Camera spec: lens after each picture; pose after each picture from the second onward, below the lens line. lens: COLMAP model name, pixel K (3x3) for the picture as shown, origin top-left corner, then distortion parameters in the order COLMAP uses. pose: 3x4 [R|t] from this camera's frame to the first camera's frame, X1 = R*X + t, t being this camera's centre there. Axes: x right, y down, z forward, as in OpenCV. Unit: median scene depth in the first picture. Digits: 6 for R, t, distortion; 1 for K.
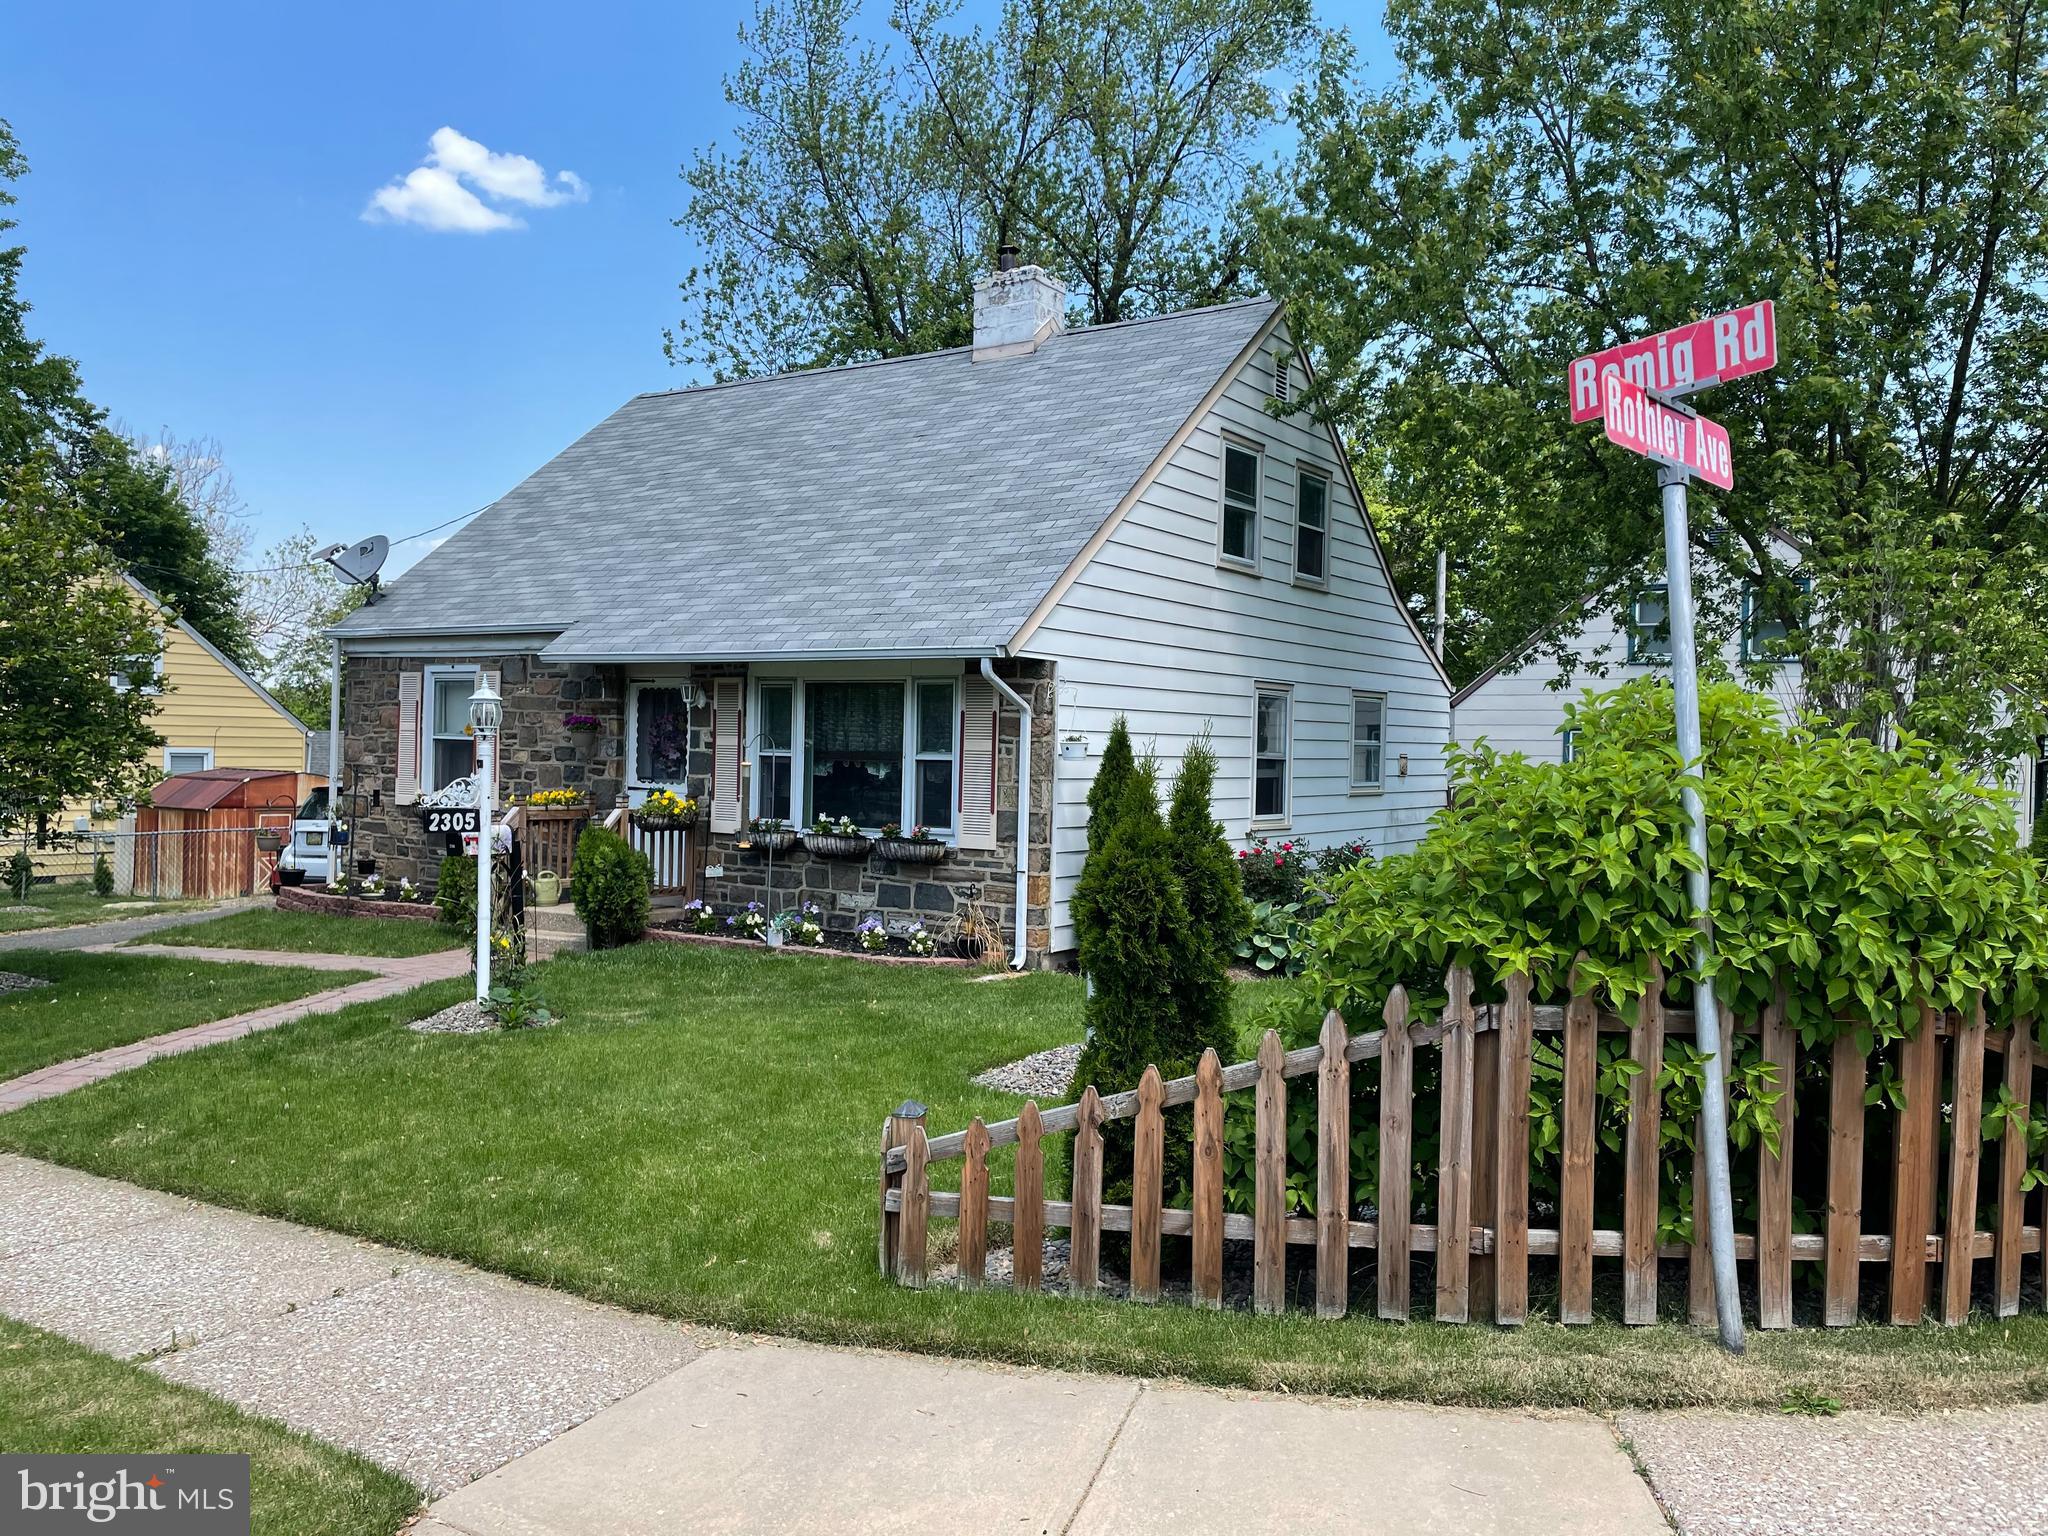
lens RADIAL K [[1545.9, 0, 1024.0], [0, 1545.9, 768.0], [0, 0, 1]] dist [0.099351, -0.128039]
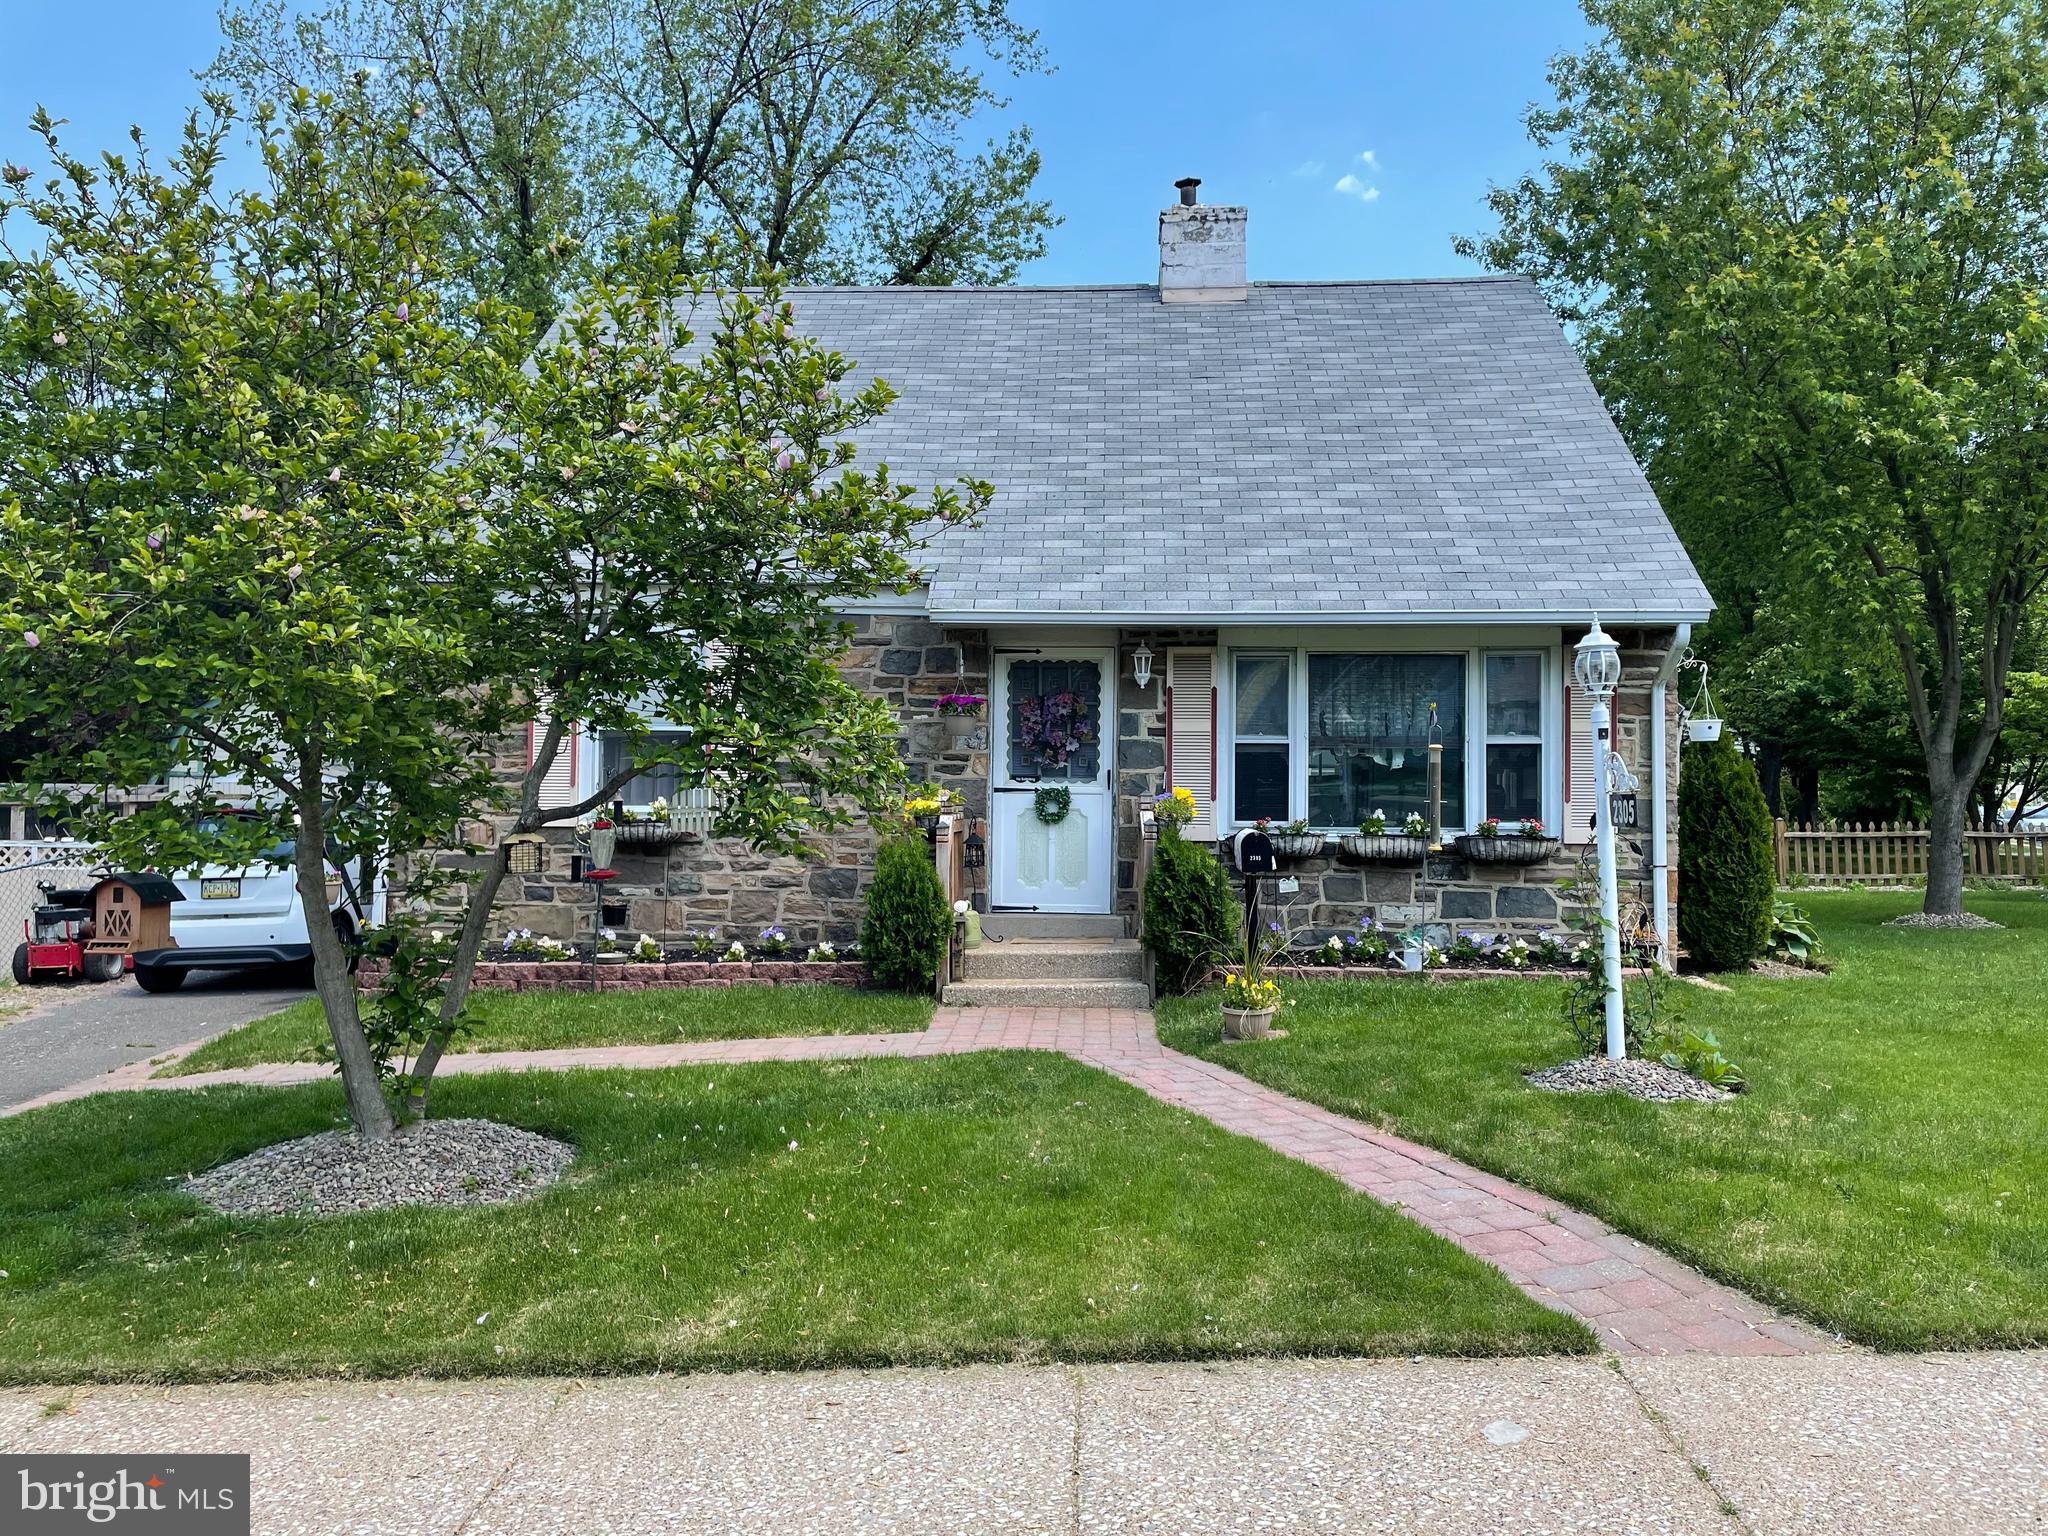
lens RADIAL K [[1544.3, 0, 1029.0], [0, 1544.3, 761.3], [0, 0, 1]] dist [0.091723, -0.127225]
pose [[0.857015, -0.009159, 0.515211, -0.675448], [0.019518, 0.999702, -0.014695, 0.010995], [-0.514922, 0.022650, 0.856938, 0.359506]]
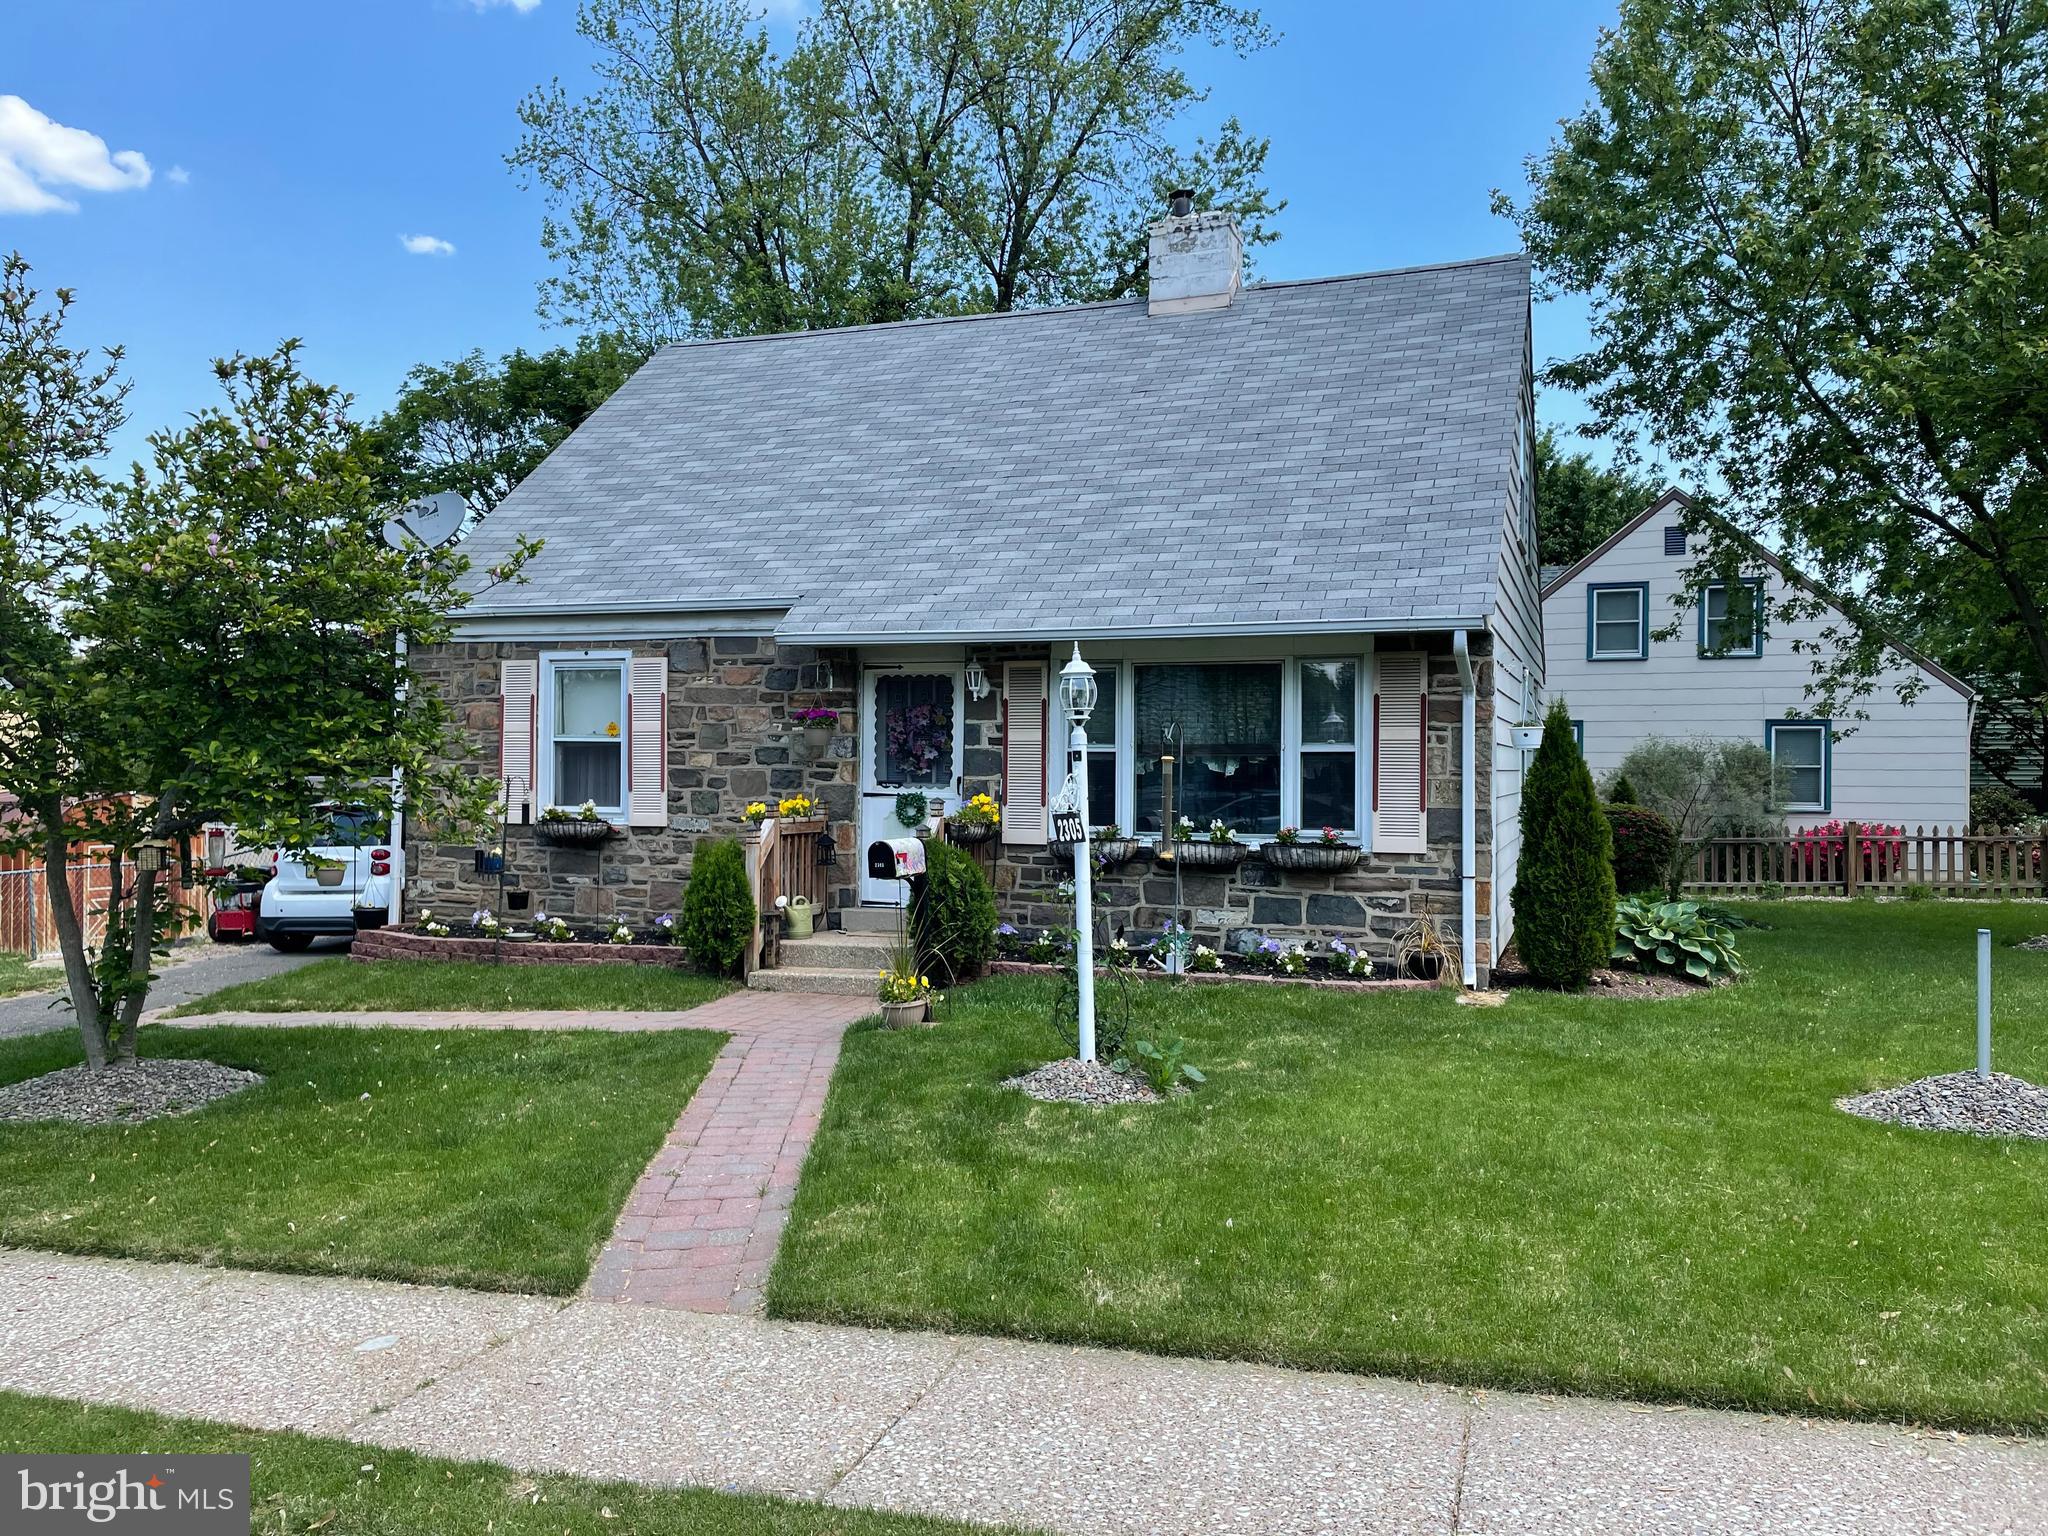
lens RADIAL K [[1545.9, 0, 1024.0], [0, 1545.9, 768.0], [0, 0, 1]] dist [0.099351, -0.128039]
pose [[0.971250, -0.016760, 0.237471, -0.393417], [0.018456, 0.999818, -0.004921, 0.004489], [-0.237346, 0.009163, 0.971382, 0.177910]]
